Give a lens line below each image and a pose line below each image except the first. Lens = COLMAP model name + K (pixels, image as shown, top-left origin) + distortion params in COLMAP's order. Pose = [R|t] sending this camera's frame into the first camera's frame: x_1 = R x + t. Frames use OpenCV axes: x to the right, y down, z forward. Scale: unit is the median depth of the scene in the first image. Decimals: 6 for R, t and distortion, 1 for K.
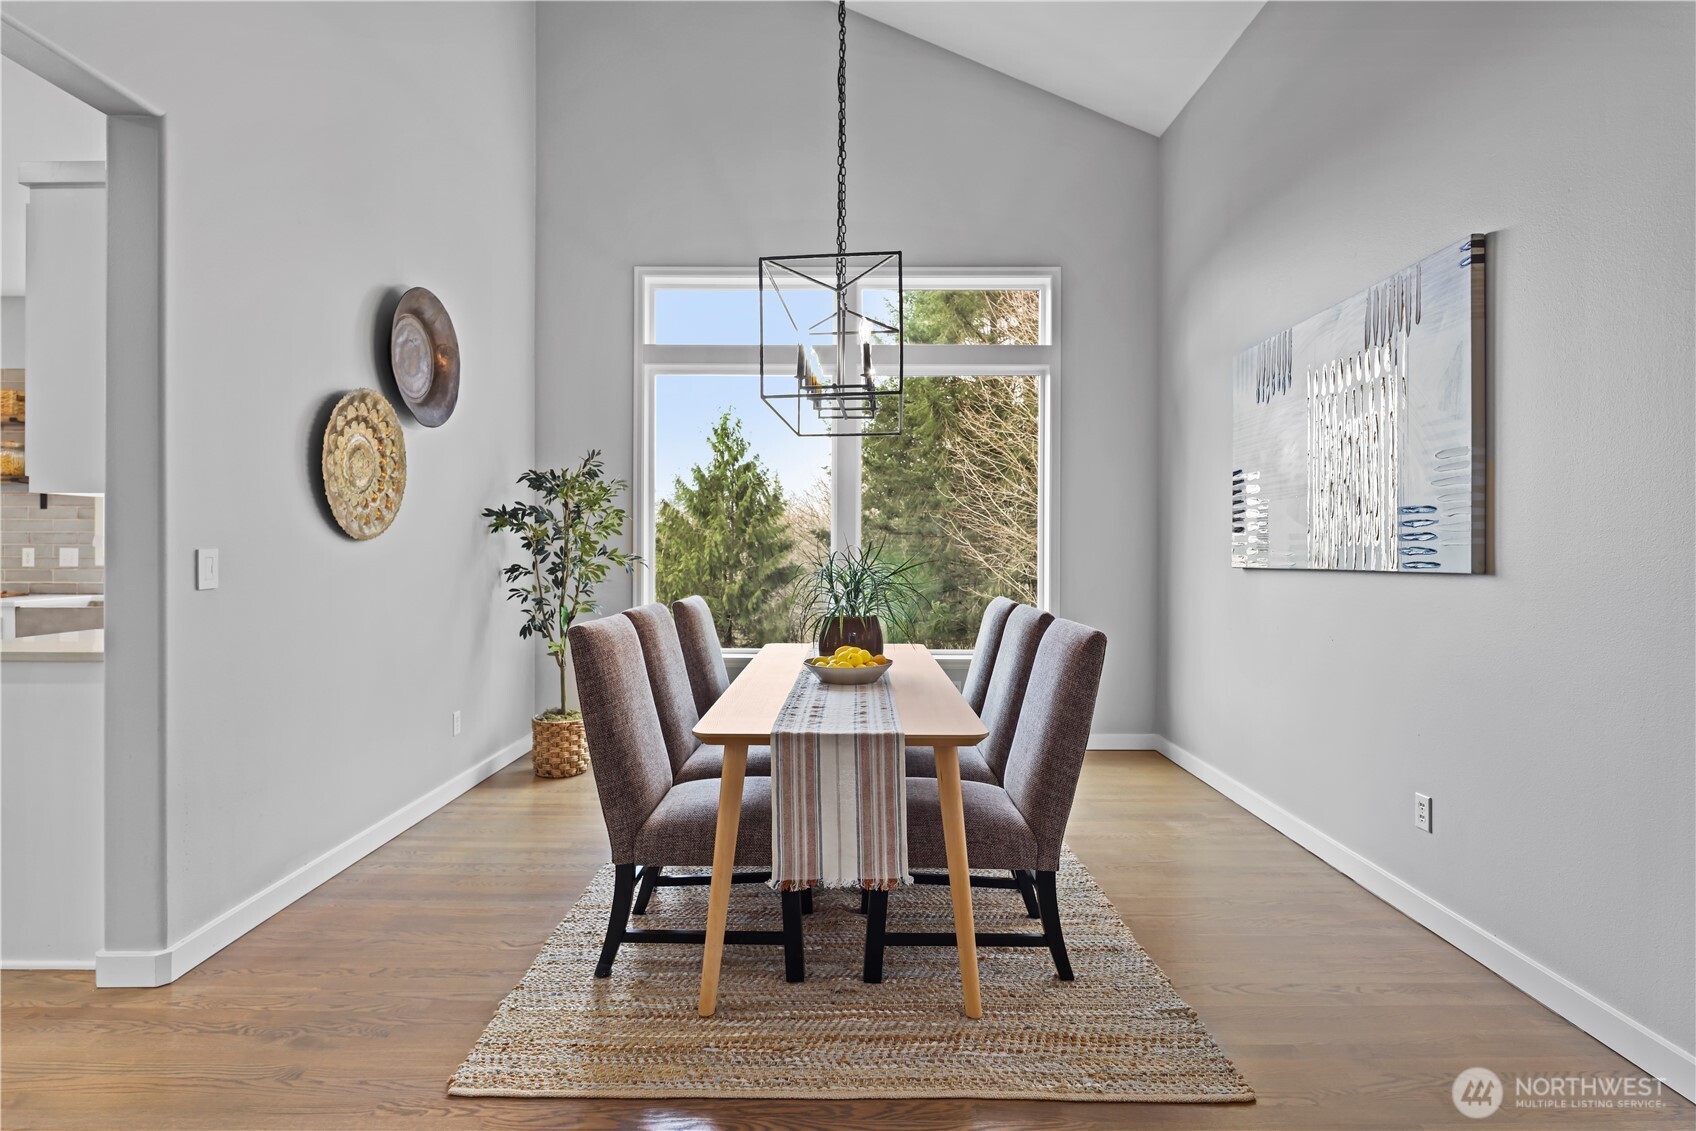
lens RADIAL K [[826.7, 0, 851.0], [0, 826.7, 553.4], [0, 0, 1]] dist [0.004455, -0.004956]
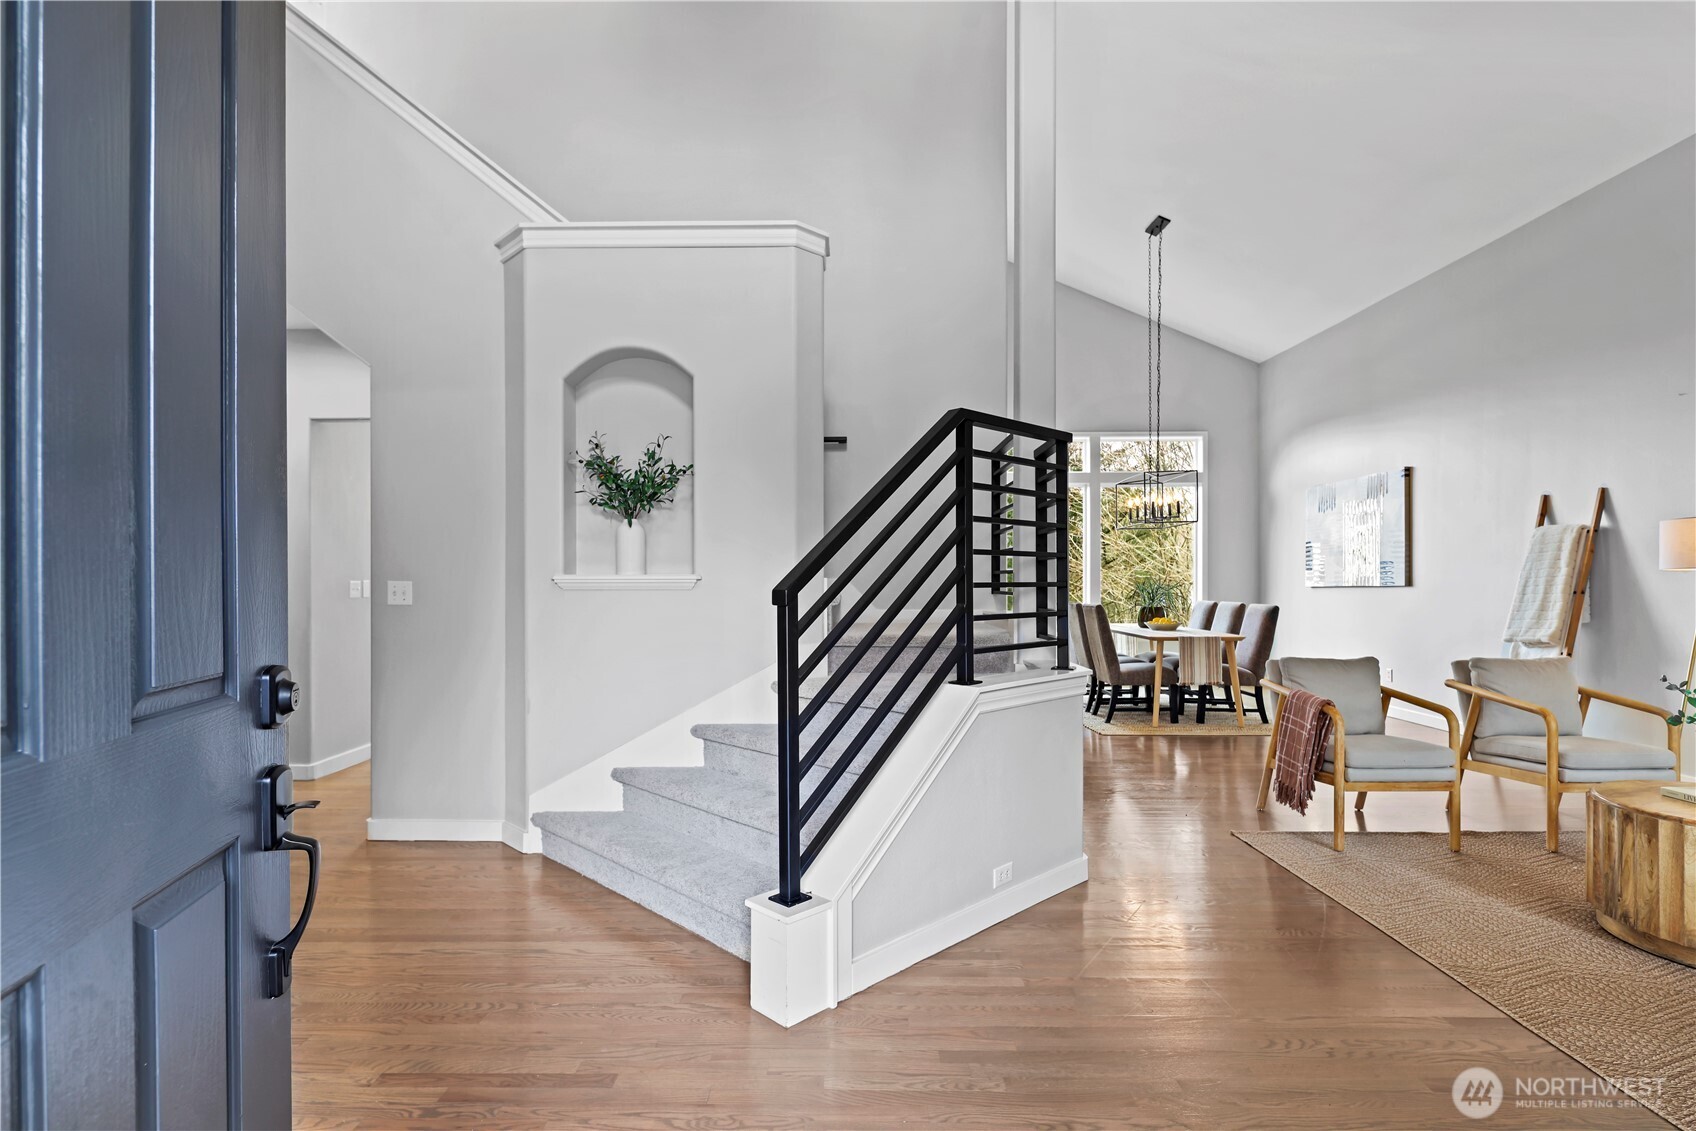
lens RADIAL K [[826.7, 0, 837.0], [0, 826.7, 596.0], [0, 0, 1]] dist [0.004455, -0.004956]
pose [[0.999767, -0.008112, -0.019997, -1.057254], [0.008345, 0.999898, 0.011583, 0.009044], [0.019901, -0.011748, 0.999733, -1.738976]]
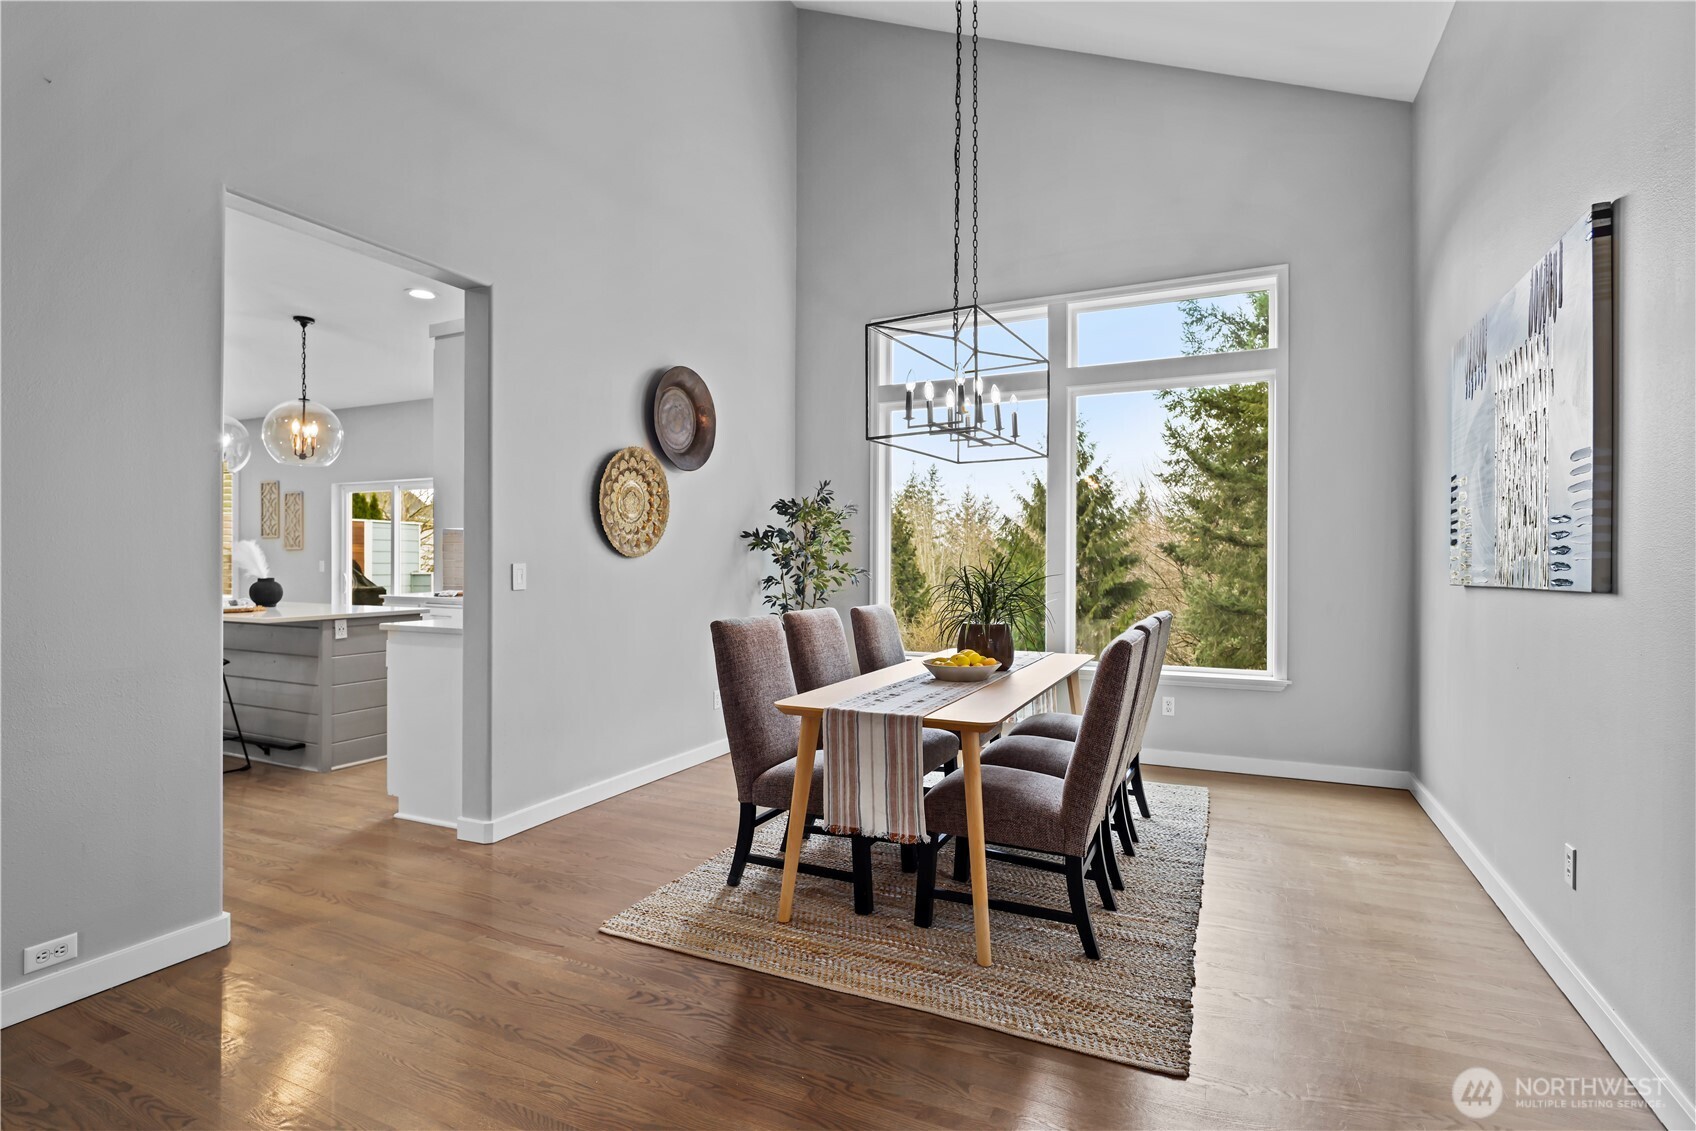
lens RADIAL K [[826.7, 0, 858.9], [0, 826.7, 565.1], [0, 0, 1]] dist [0.004455, -0.004956]
pose [[0.909029, 0.001141, -0.416732, 0.377710], [-0.002560, 0.999993, -0.002847, 0.000068], [0.416726, 0.003655, 0.909025, -0.107739]]
